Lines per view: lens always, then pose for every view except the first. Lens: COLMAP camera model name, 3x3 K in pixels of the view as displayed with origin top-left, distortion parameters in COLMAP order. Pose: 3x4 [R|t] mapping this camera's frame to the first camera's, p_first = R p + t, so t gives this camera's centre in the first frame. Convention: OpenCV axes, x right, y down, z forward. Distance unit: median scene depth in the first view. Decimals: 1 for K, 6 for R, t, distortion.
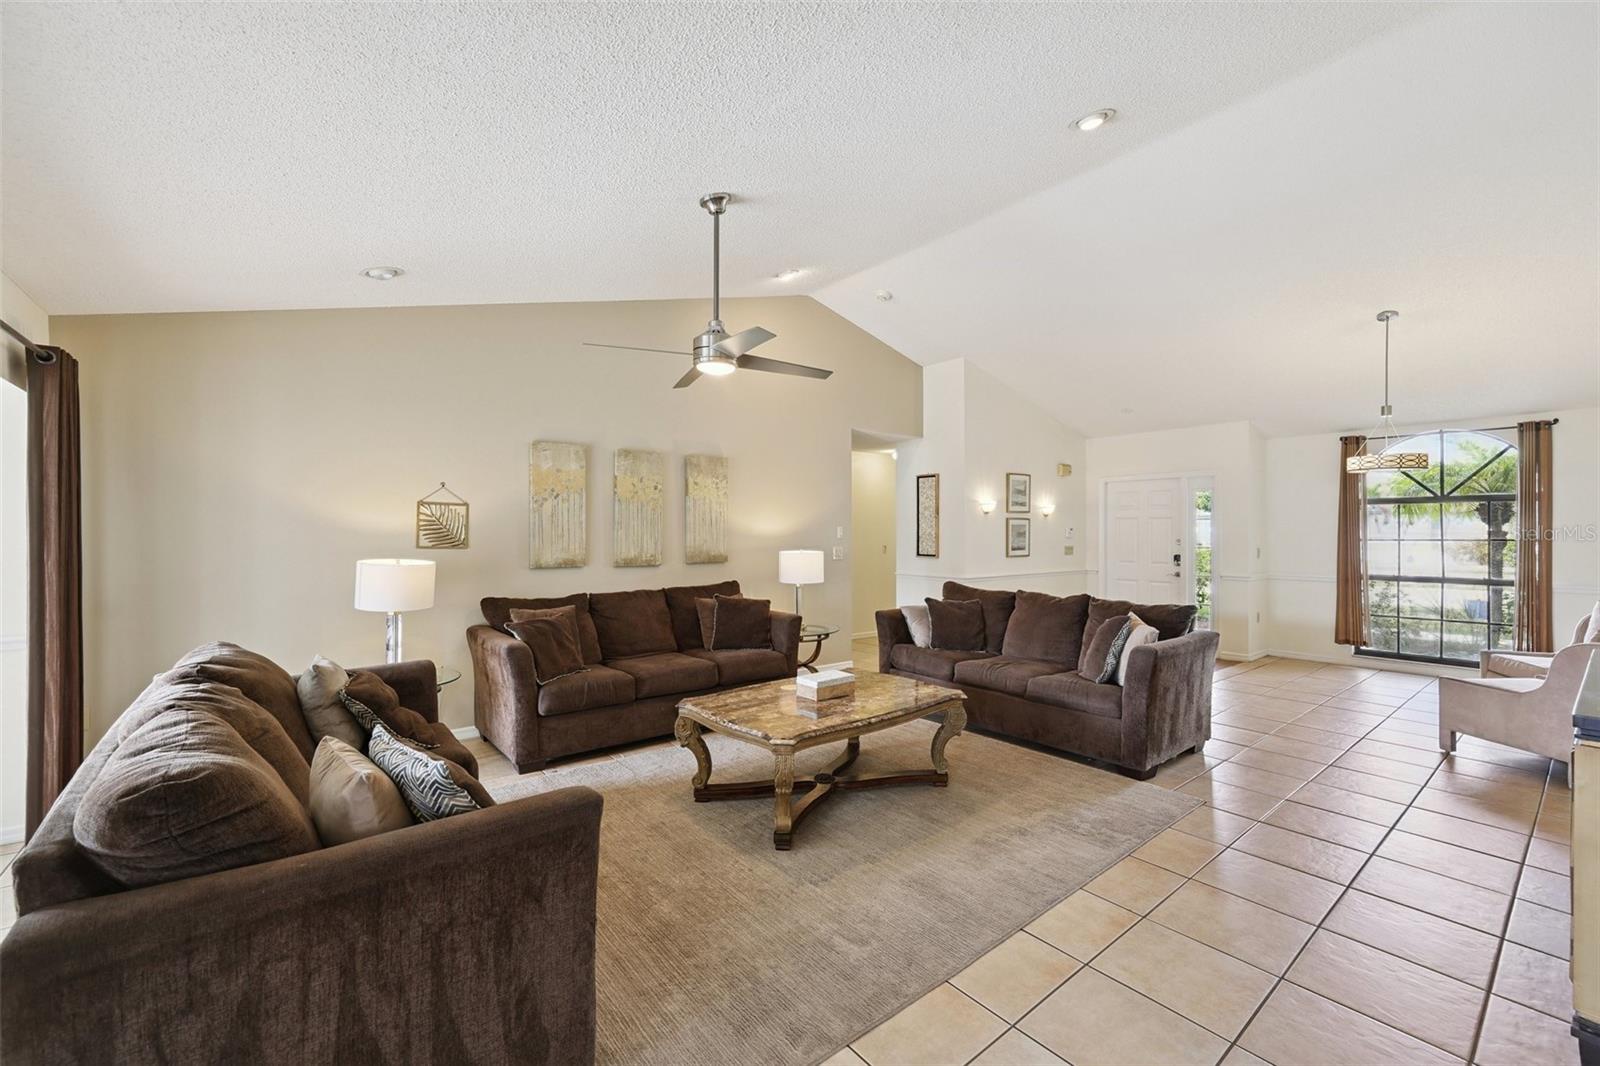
lens RADIAL K [[646.6, 0, 801.7], [0, 646.6, 537.9], [0, 0, 1]] dist [0.000830, 0.000043]
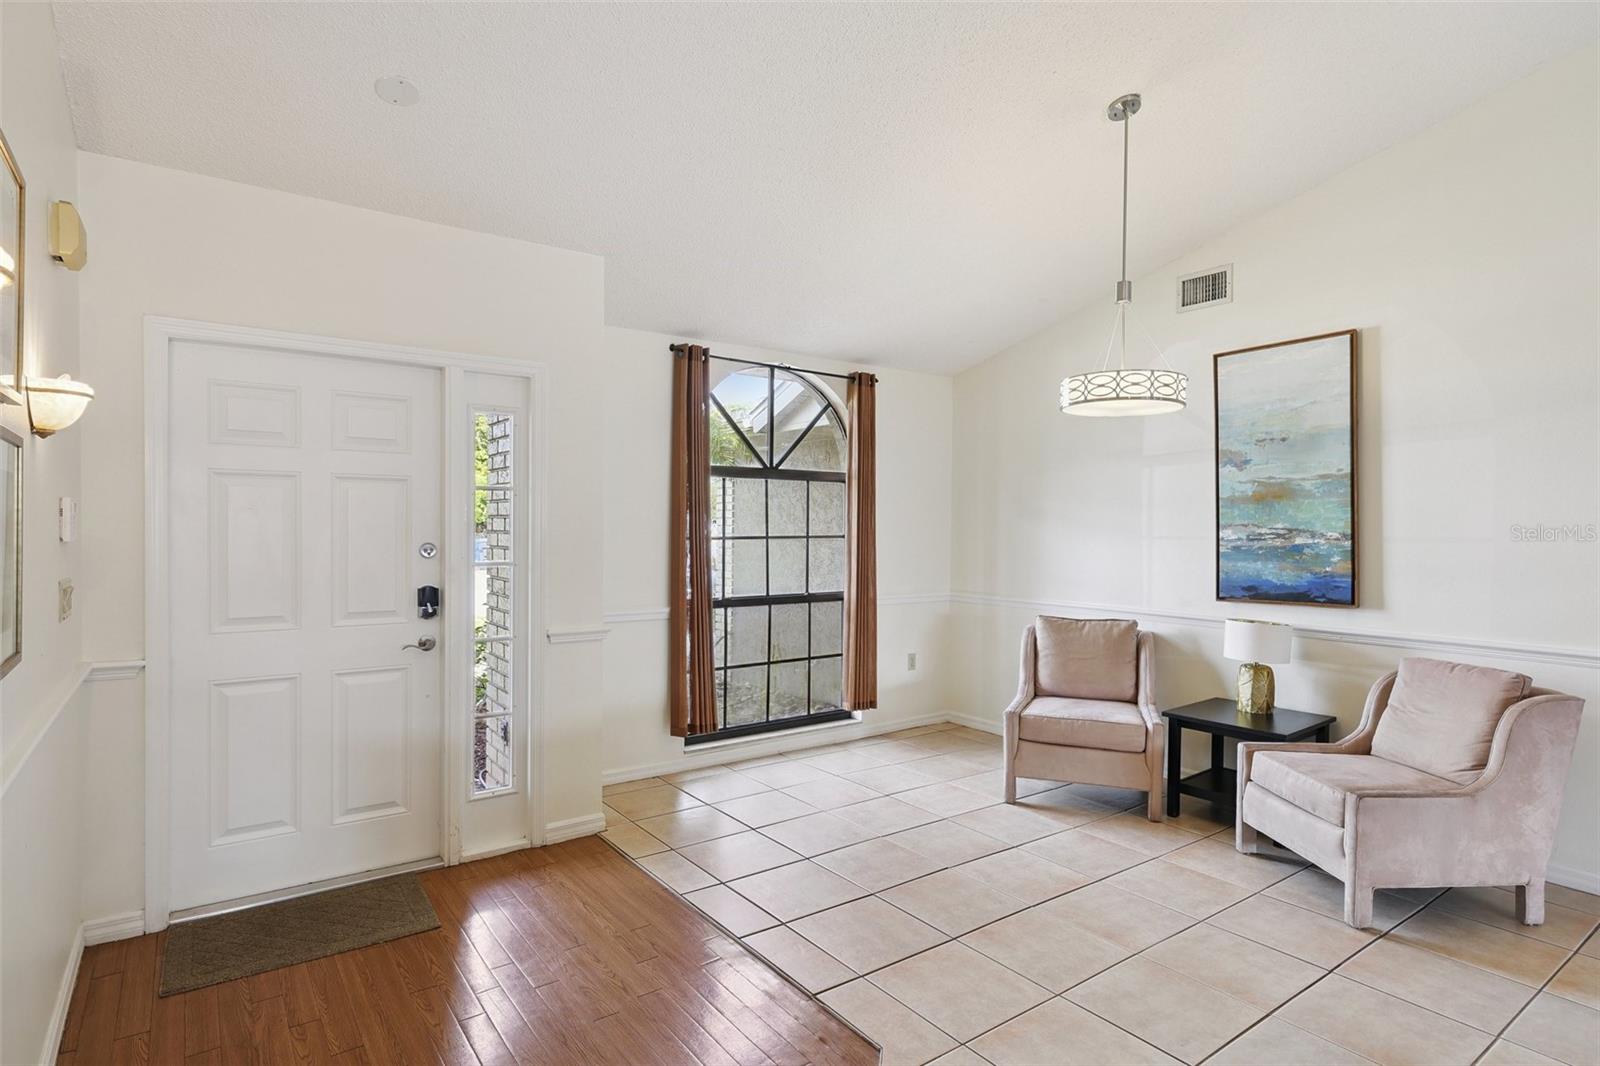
lens RADIAL K [[844.1, 0, 800.0], [0, 844.1, 533.0], [0, 0, 1]] dist [-0.000719, -0.000390]
pose [[0.047224, -0.010511, 0.998829, 0.163489], [0.000813, 0.999945, 0.010485, -0.009620], [-0.998884, 0.000317, 0.047230, 0.928403]]
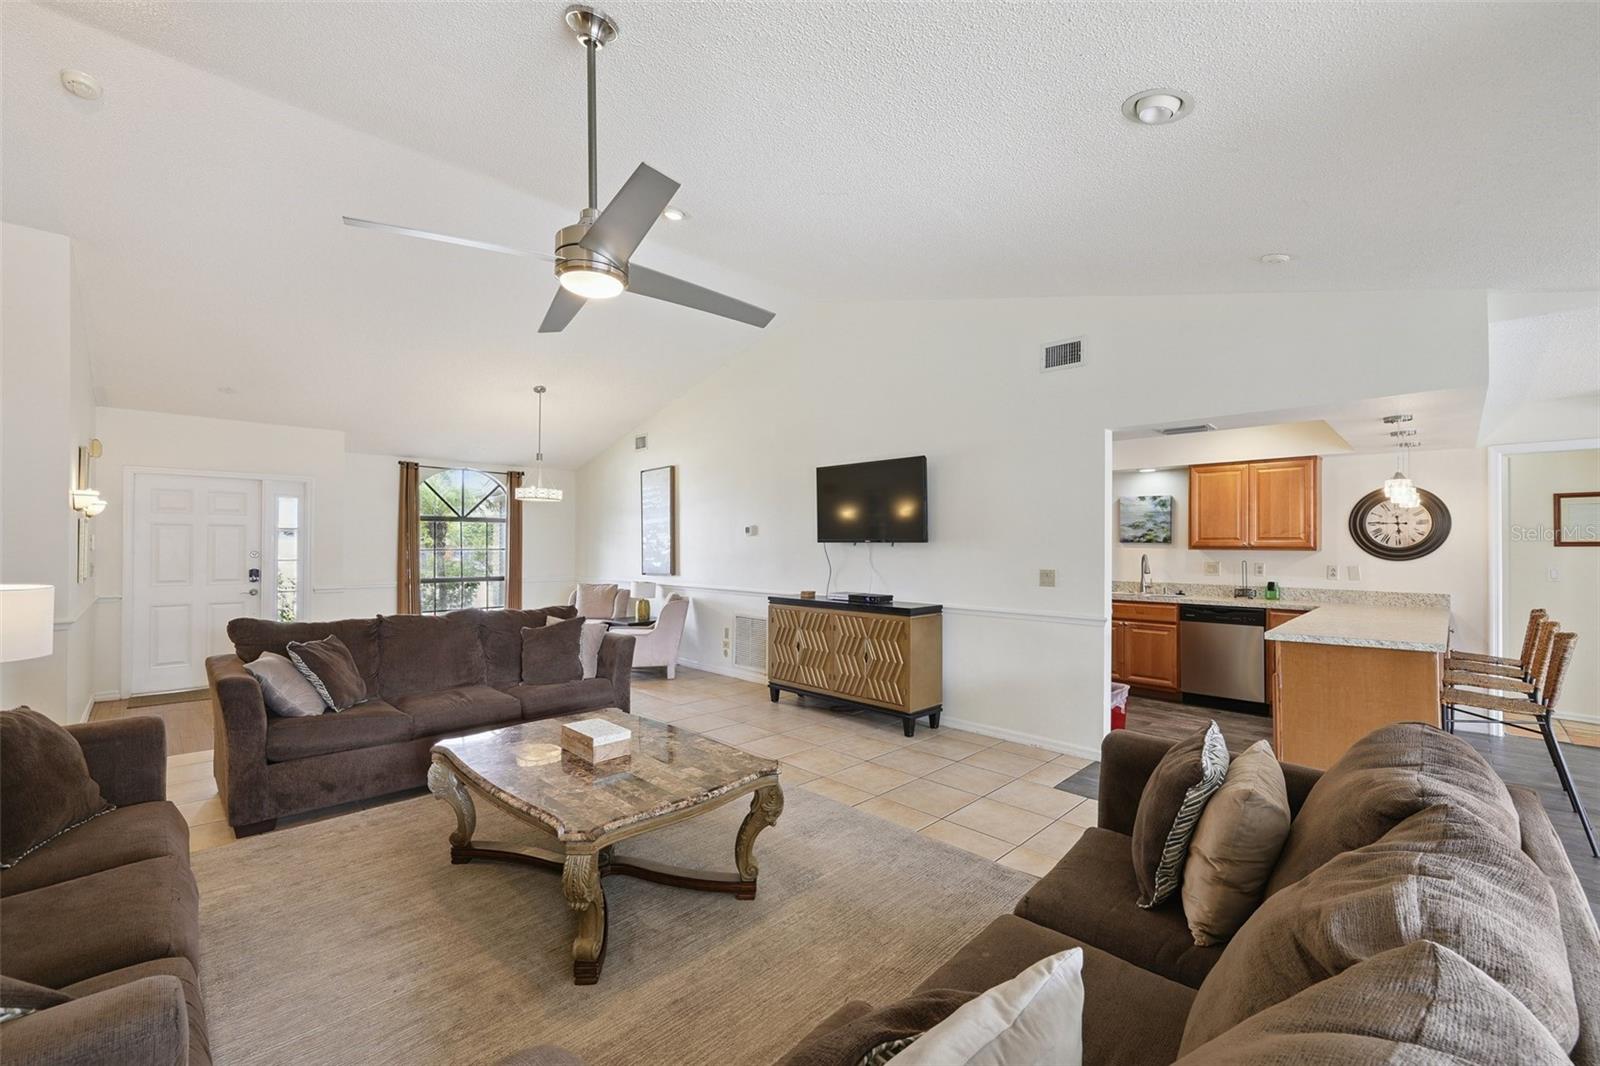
lens RADIAL K [[645.3, 0, 800.3], [0, 645.3, 536.3], [0, 0, 1]] dist [0.000547, 0.000111]
pose [[-0.111376, 0.010944, 0.993718, -0.415890], [0.005207, 0.999932, -0.010429, -0.006406], [-0.993765, 0.004012, -0.111425, 0.449436]]
